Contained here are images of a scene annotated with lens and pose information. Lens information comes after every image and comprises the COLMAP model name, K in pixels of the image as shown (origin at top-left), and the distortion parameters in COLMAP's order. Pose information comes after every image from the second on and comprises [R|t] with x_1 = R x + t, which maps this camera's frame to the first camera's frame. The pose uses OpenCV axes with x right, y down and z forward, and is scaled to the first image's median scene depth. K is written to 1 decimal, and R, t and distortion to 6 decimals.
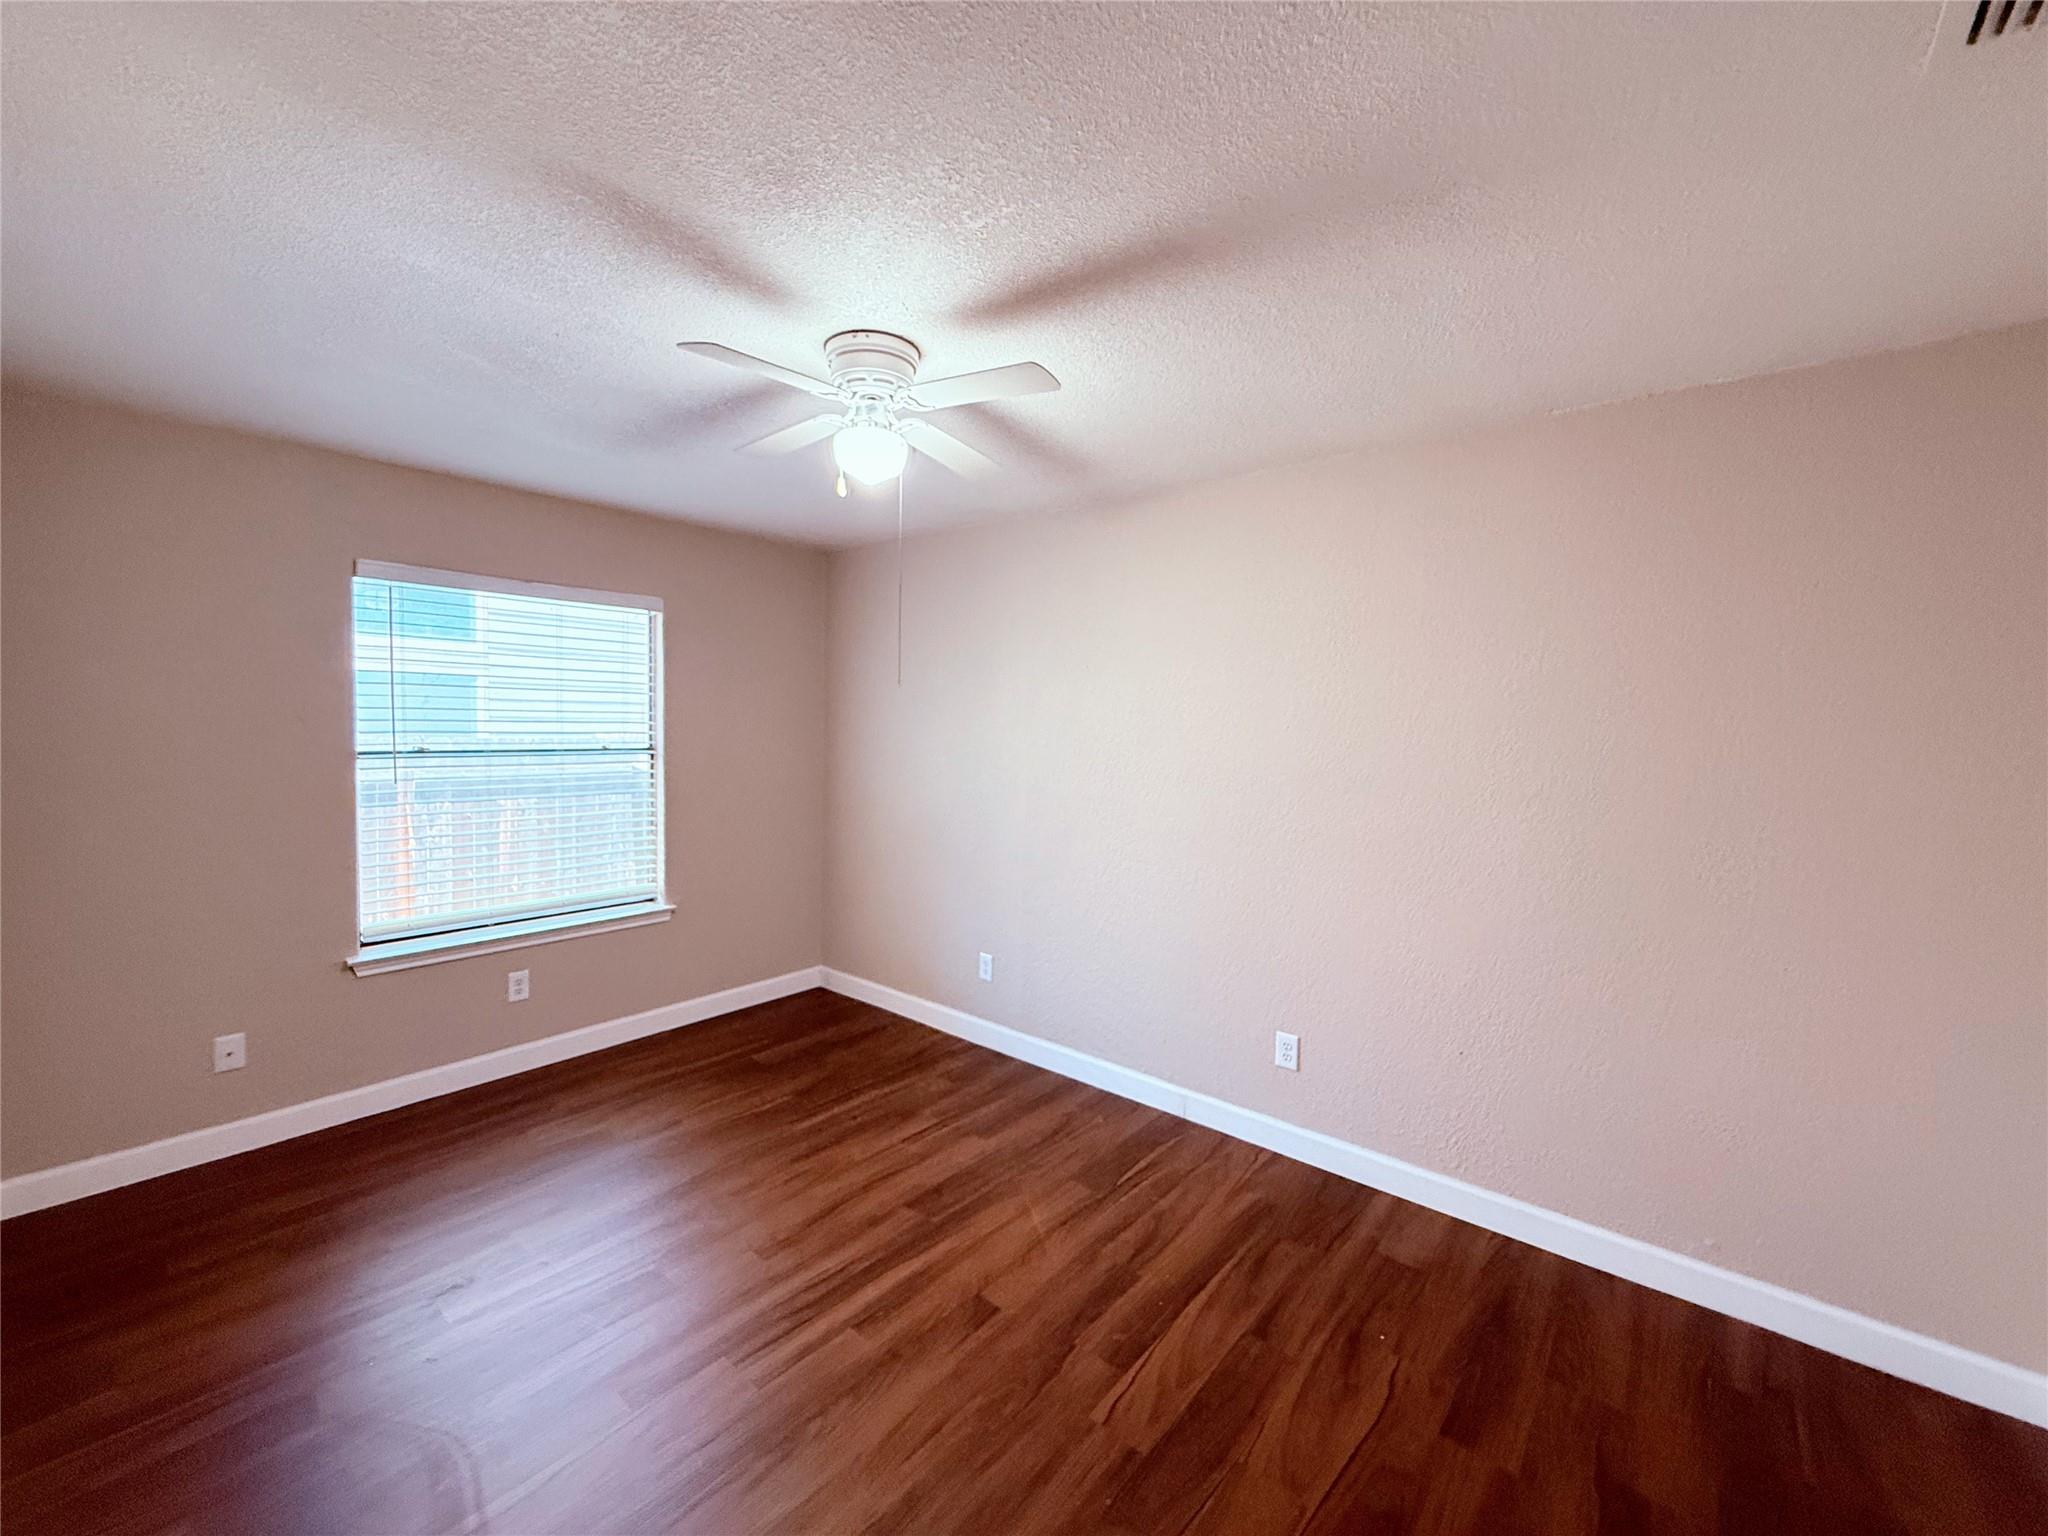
lens RADIAL K [[818.8, 0, 1015.4], [0, 818.8, 766.2], [0, 0, 1]] dist [-0.001329, 0.000686]
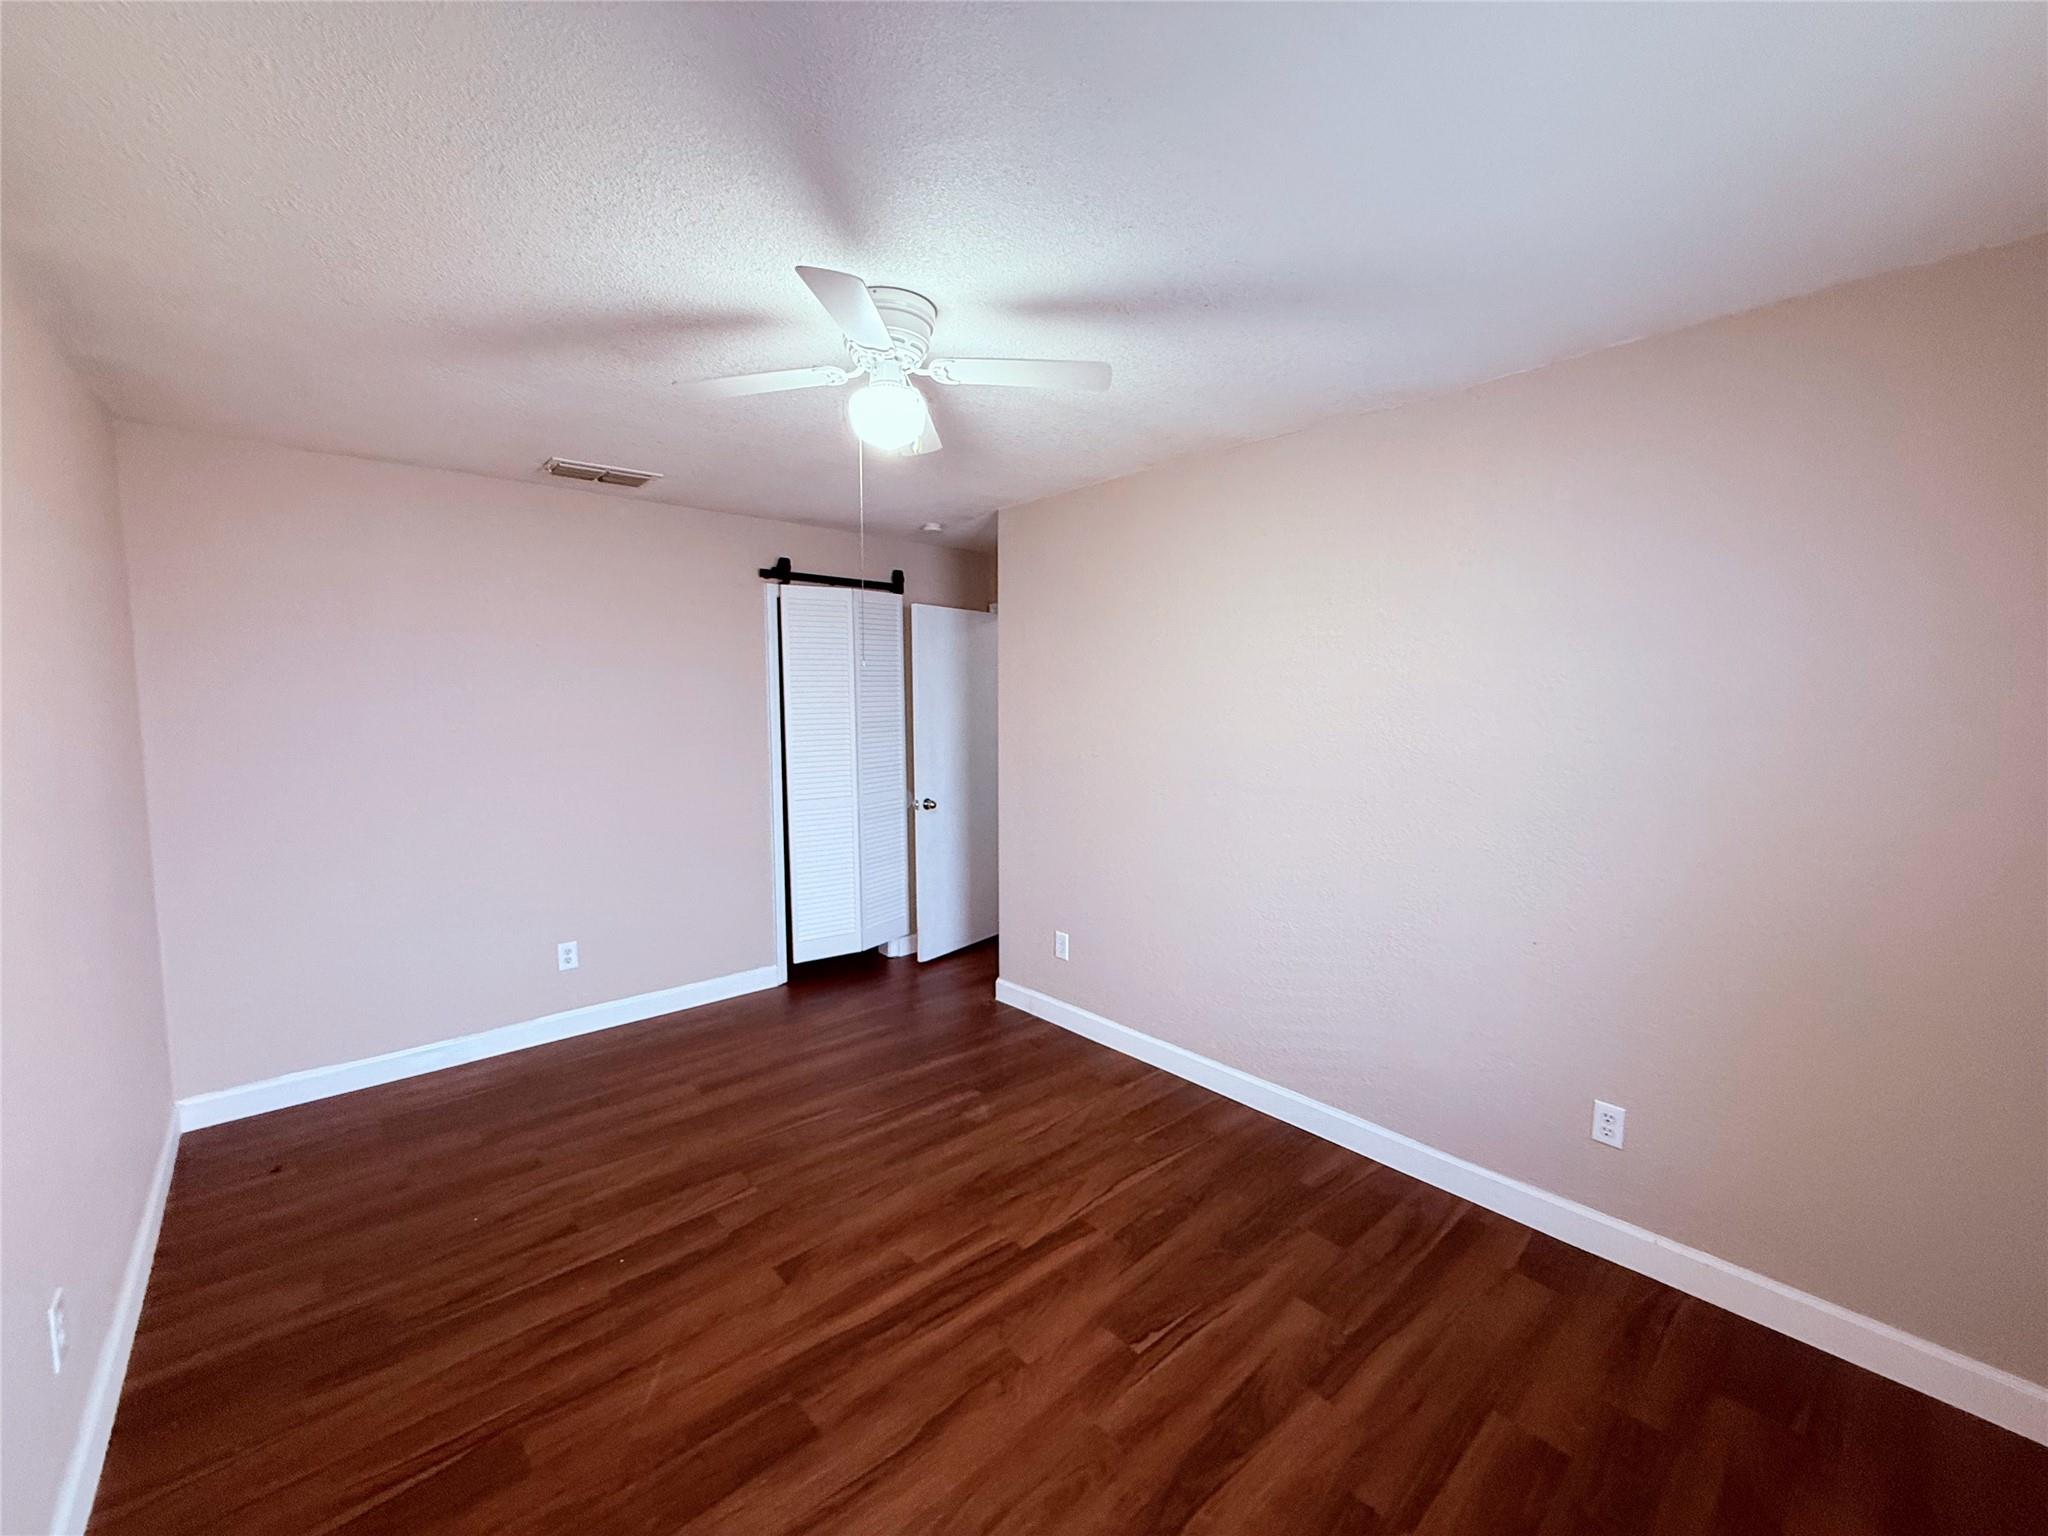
lens RADIAL K [[818.8, 0, 1015.4], [0, 818.8, 766.2], [0, 0, 1]] dist [-0.001329, 0.000686]
pose [[-0.988858, -0.033353, 0.145080, -0.352891], [-0.013306, 0.990480, 0.137012, -0.089239], [-0.148269, 0.133555, -0.979887, 1.475625]]
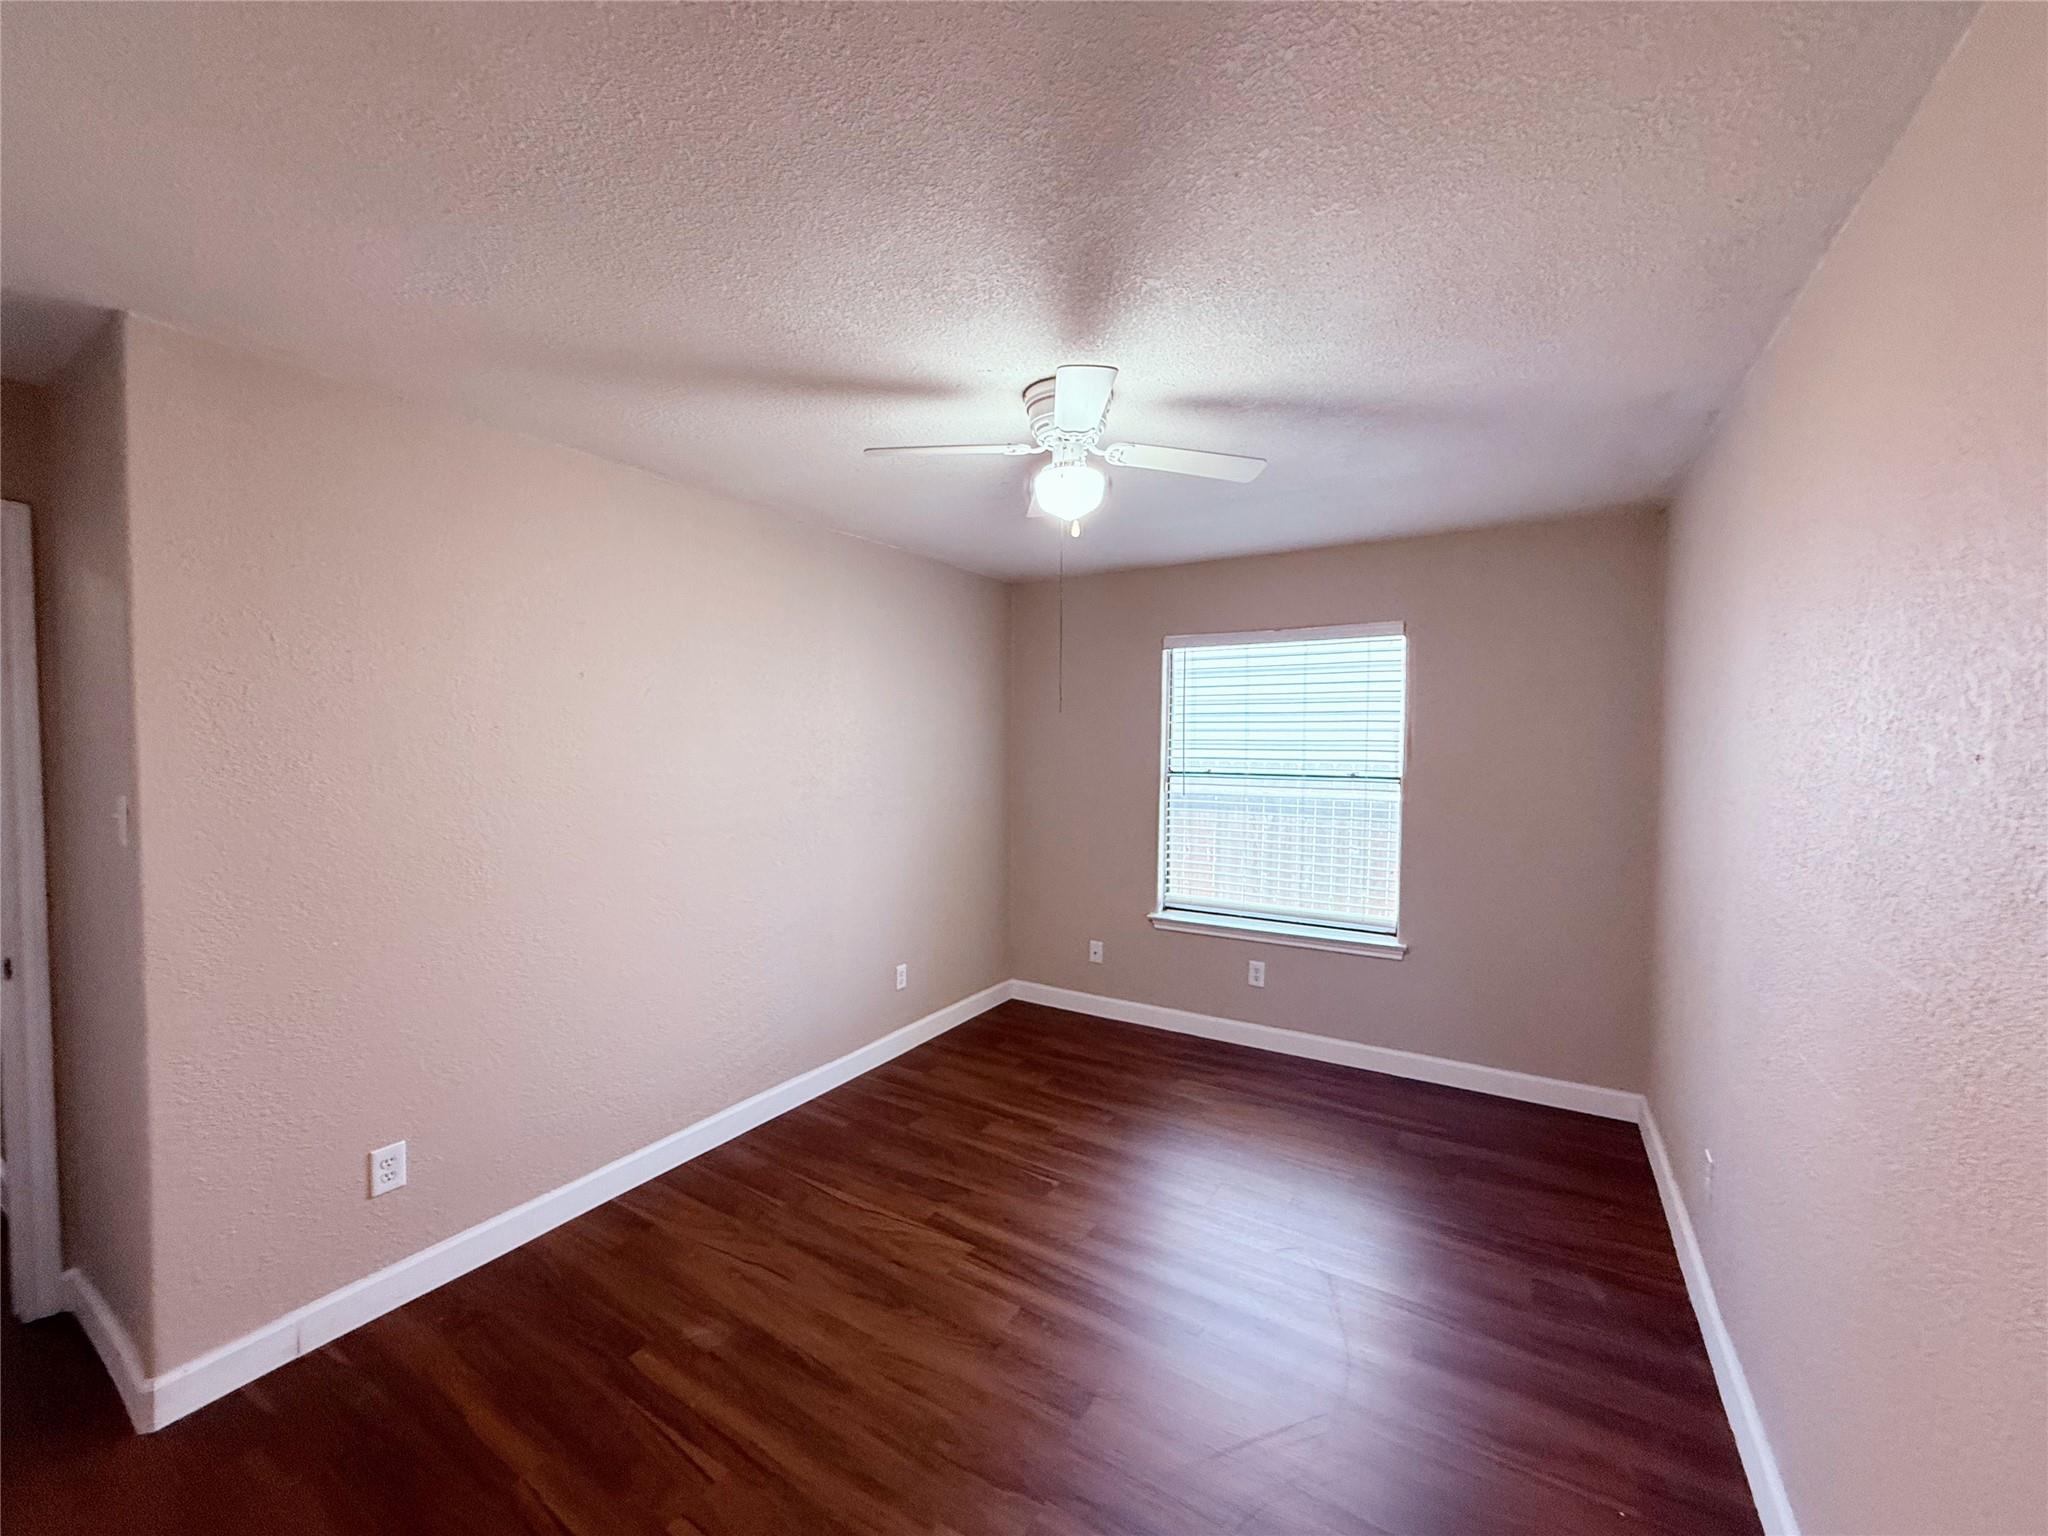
lens RADIAL K [[818.8, 0, 1015.4], [0, 818.8, 766.2], [0, 0, 1]] dist [-0.001329, 0.000686]
pose [[0.135408, 0.020374, -0.990580, 0.651303], [-0.049503, 0.998679, 0.013774, -0.037897], [0.989552, 0.047172, 0.136238, 0.611630]]
